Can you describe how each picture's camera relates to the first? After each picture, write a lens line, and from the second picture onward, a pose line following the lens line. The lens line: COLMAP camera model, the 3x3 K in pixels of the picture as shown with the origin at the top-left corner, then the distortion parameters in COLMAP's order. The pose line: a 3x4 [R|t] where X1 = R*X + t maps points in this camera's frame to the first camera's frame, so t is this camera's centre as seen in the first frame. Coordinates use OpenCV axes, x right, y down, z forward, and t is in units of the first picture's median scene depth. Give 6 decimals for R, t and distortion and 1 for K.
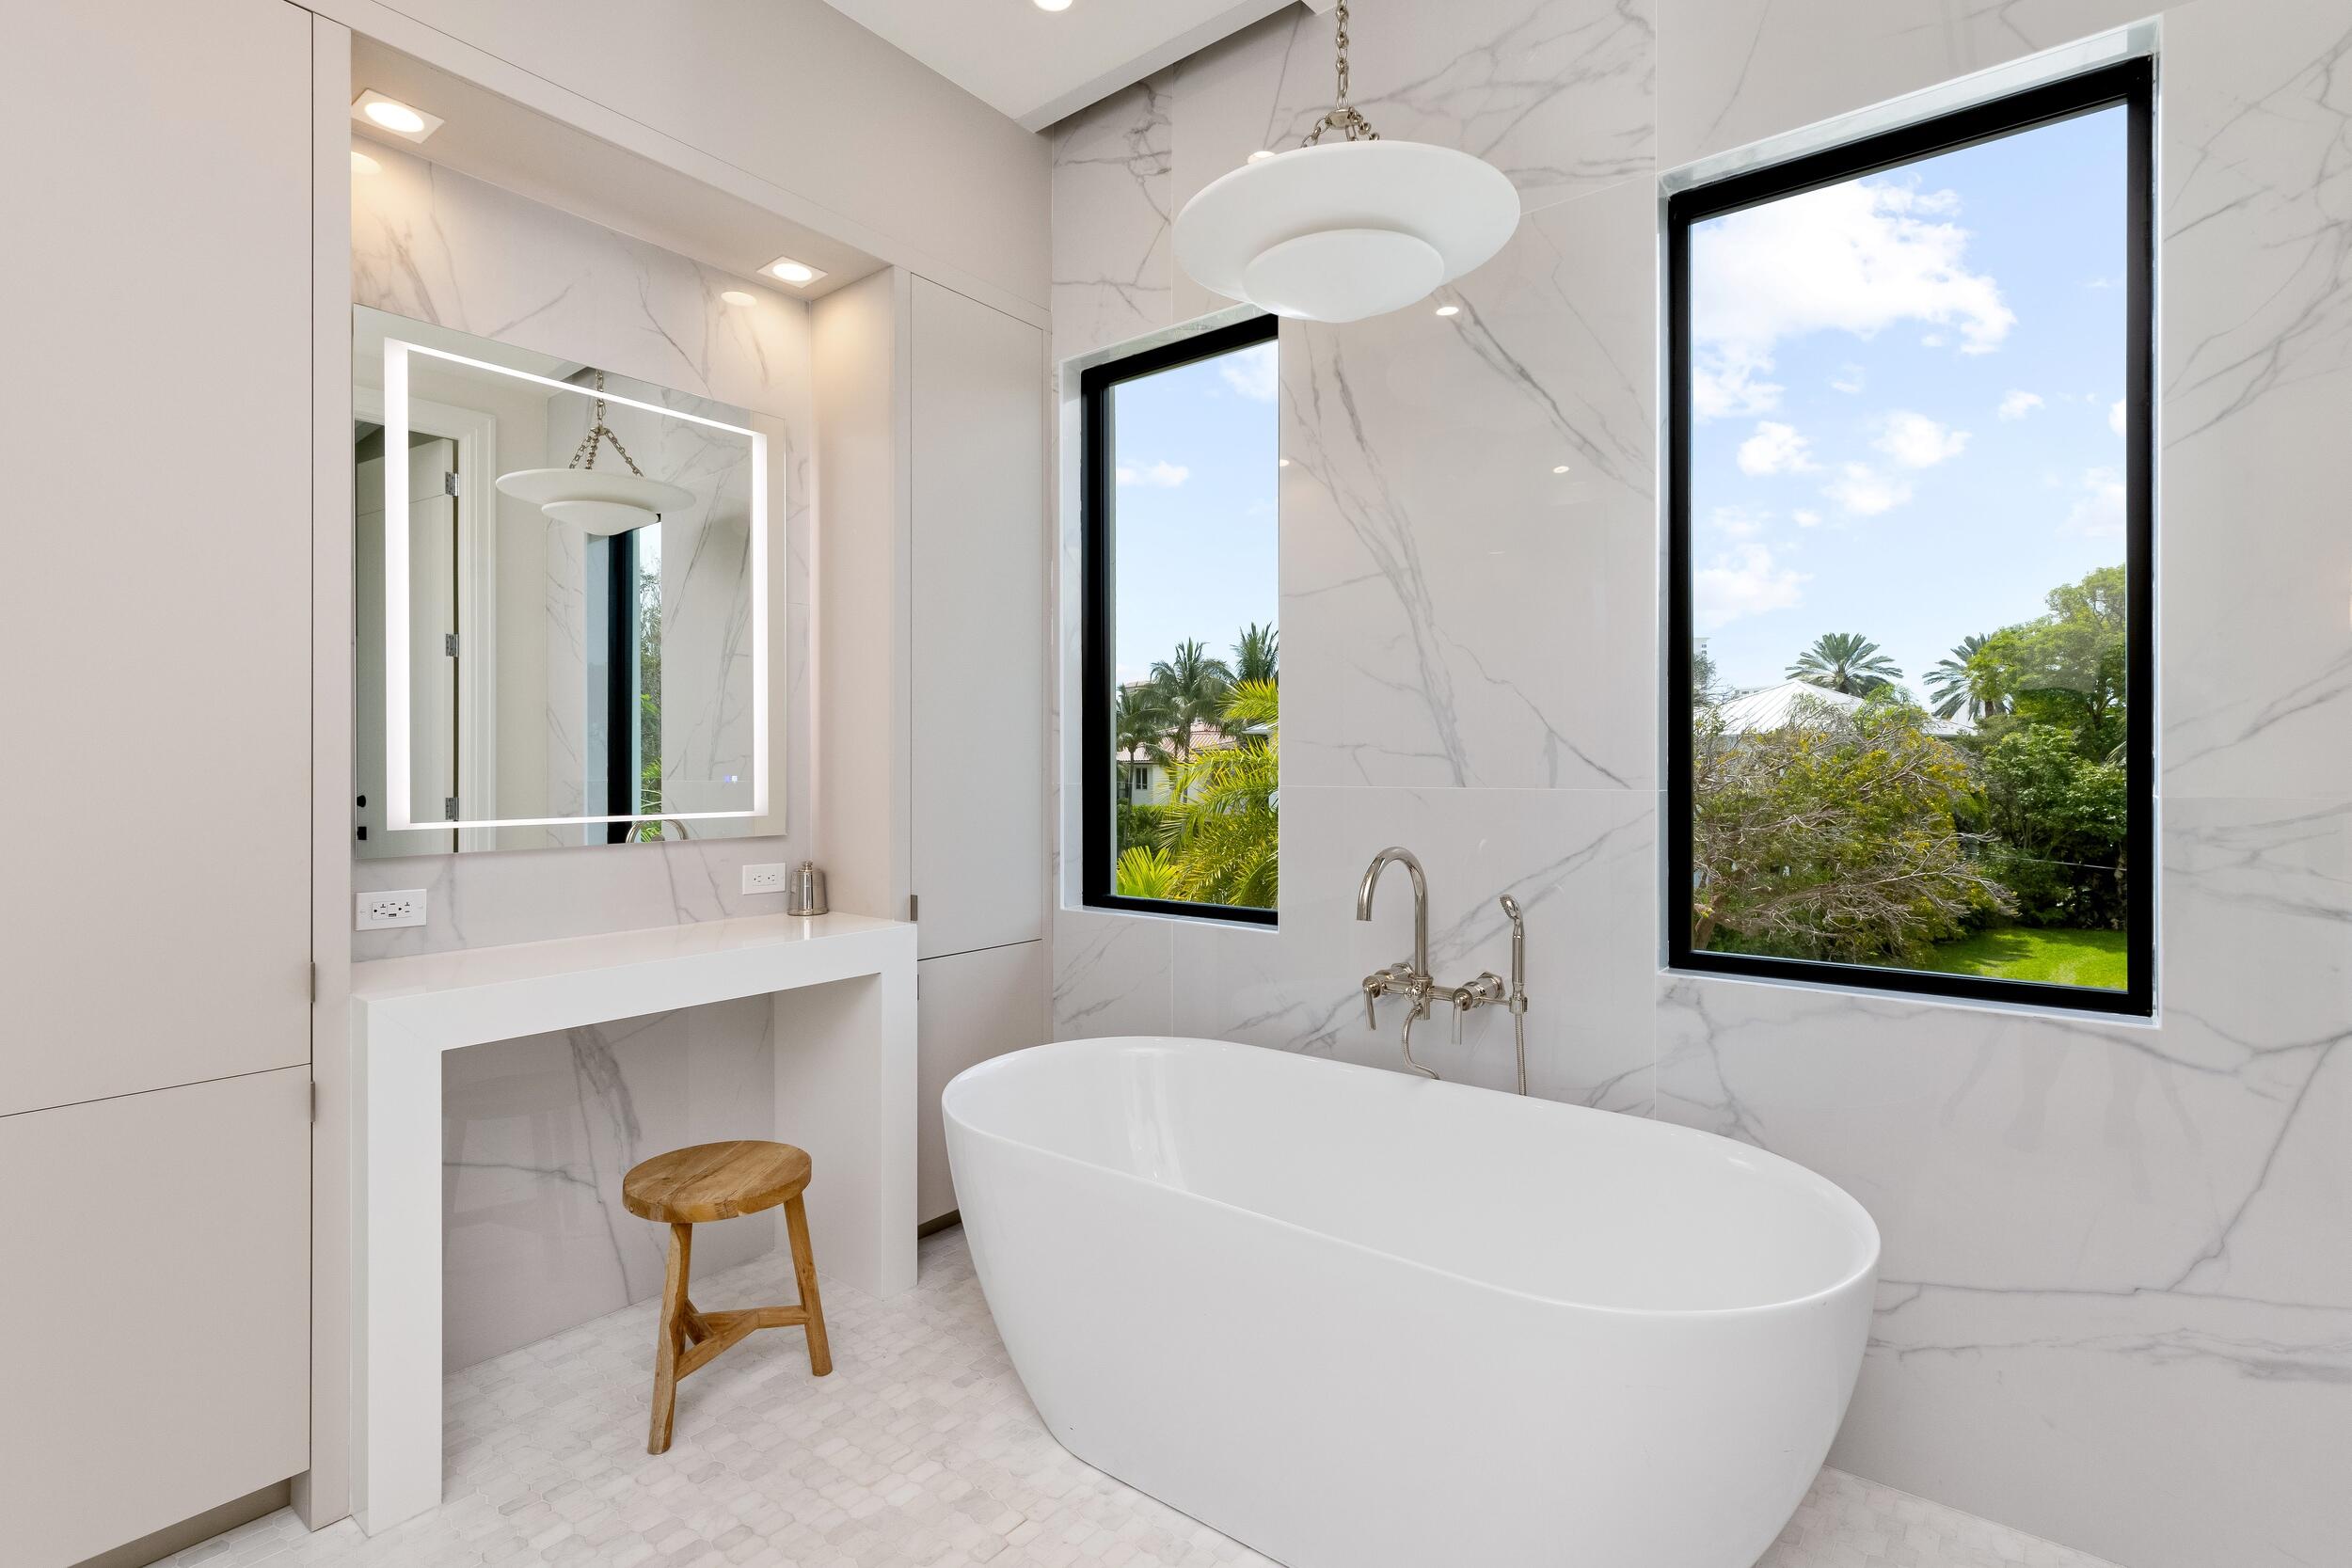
lens RADIAL K [[1118.8, 0, 1179.2], [0, 1118.8, 766.7], [0, 0, 1]] dist [0.000525, -0.000724]
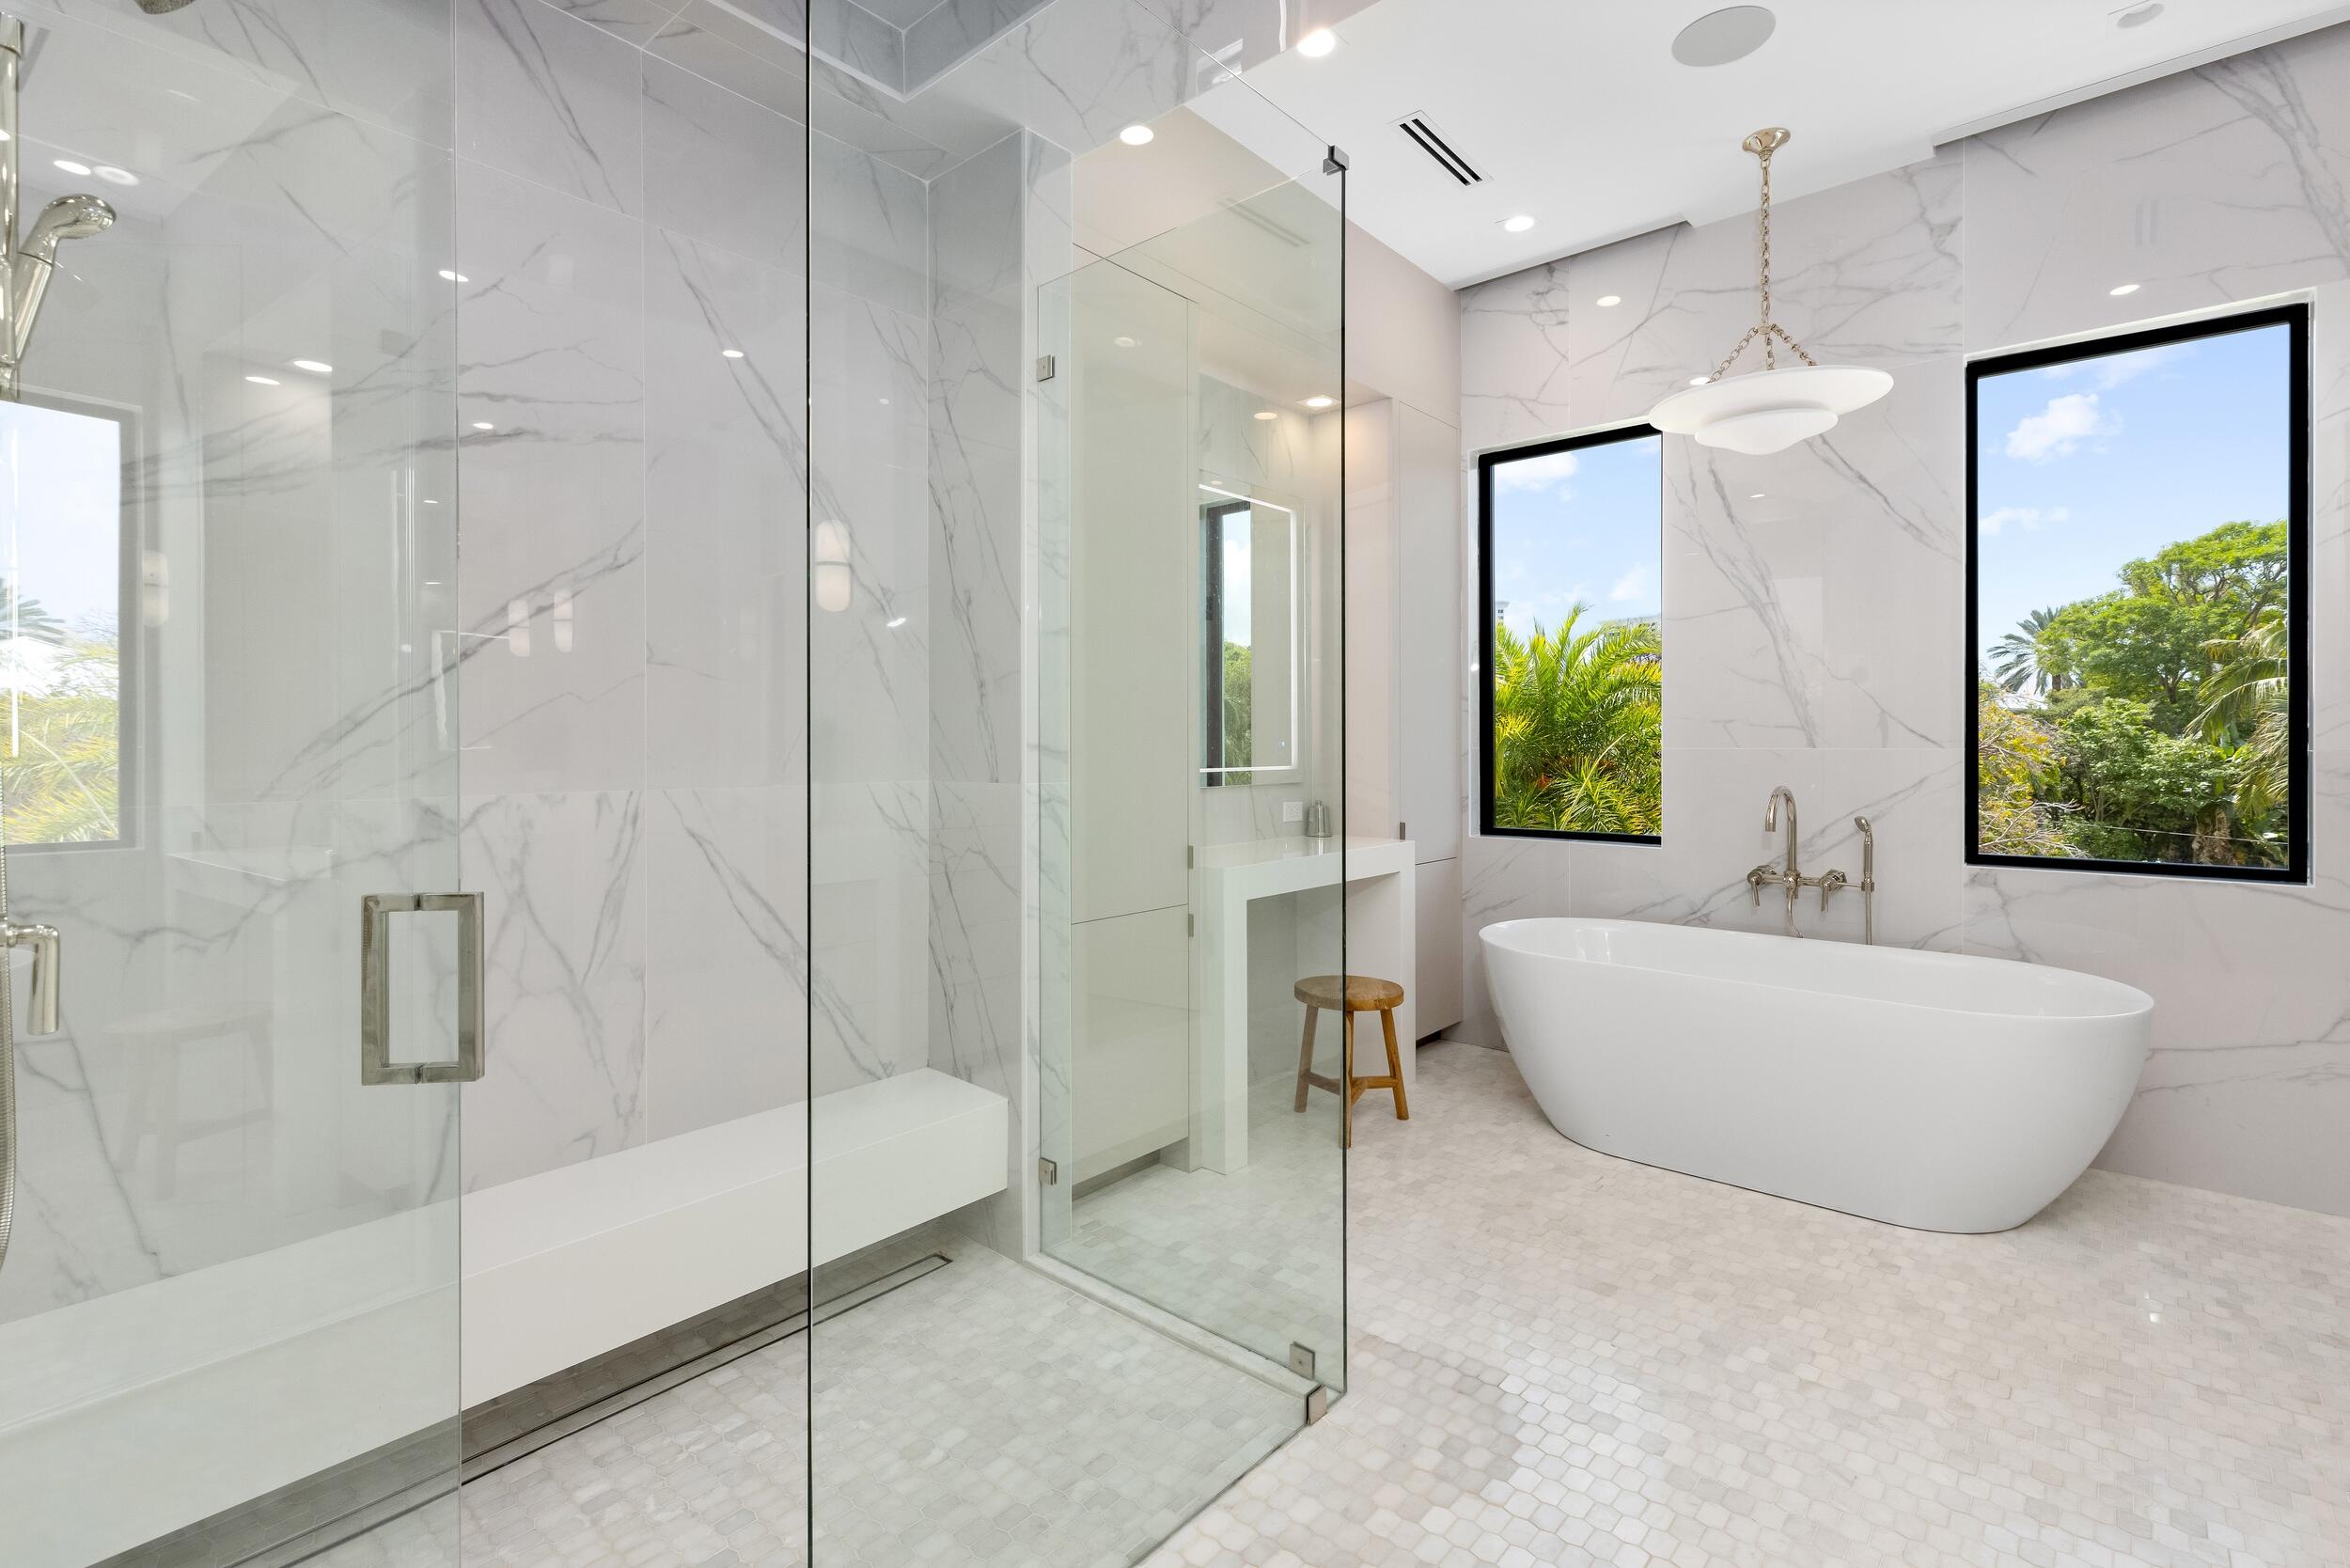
lens RADIAL K [[1083.9, 0, 1168.5], [0, 1083.9, 746.0], [0, 0, 1]] dist [0.000706, 0.000357]
pose [[0.998418, -0.000627, -0.056230, -0.413624], [0.000876, 0.999990, 0.004415, 0.006189], [0.056226, -0.004458, 0.998408, -0.399791]]
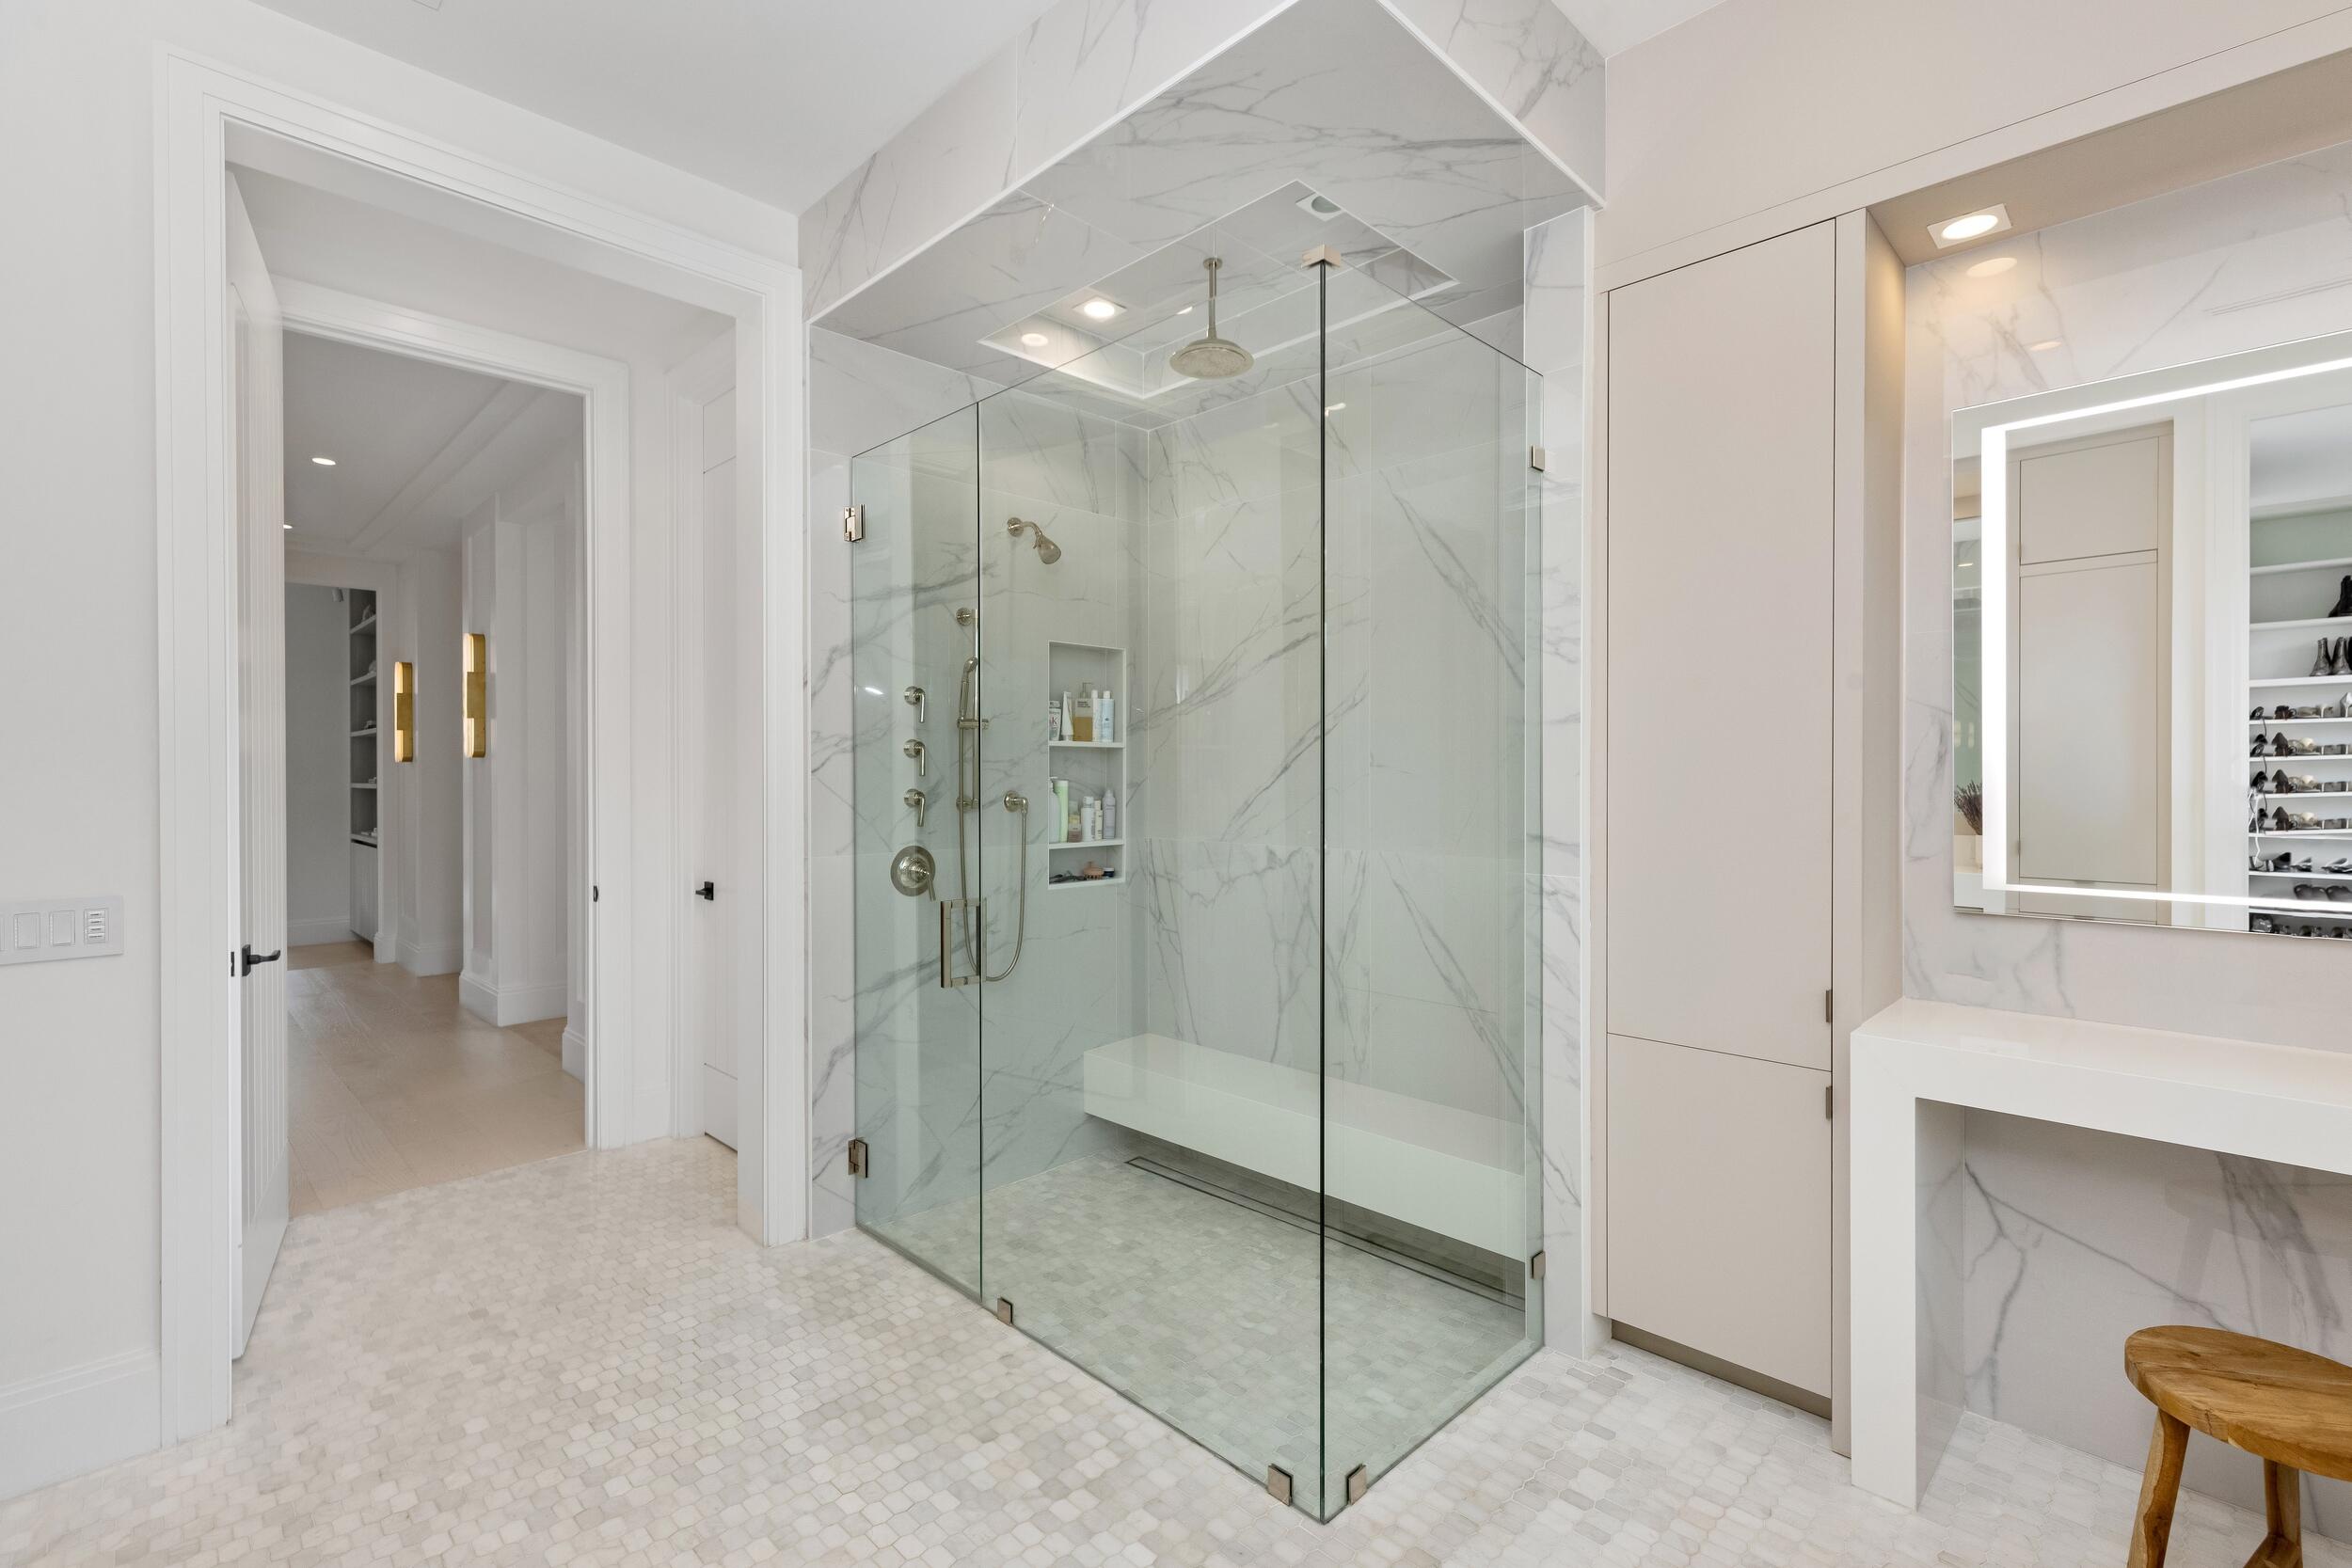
lens RADIAL K [[1052.7, 0, 1176.0], [0, 1052.7, 784.0], [0, 0, 1]] dist [0.001305, 0.008711]
pose [[-0.123708, 0.007386, -0.992291, 0.273108], [0.003620, 0.999969, 0.006992, -0.036936], [0.992312, -0.002727, -0.123731, 0.248086]]
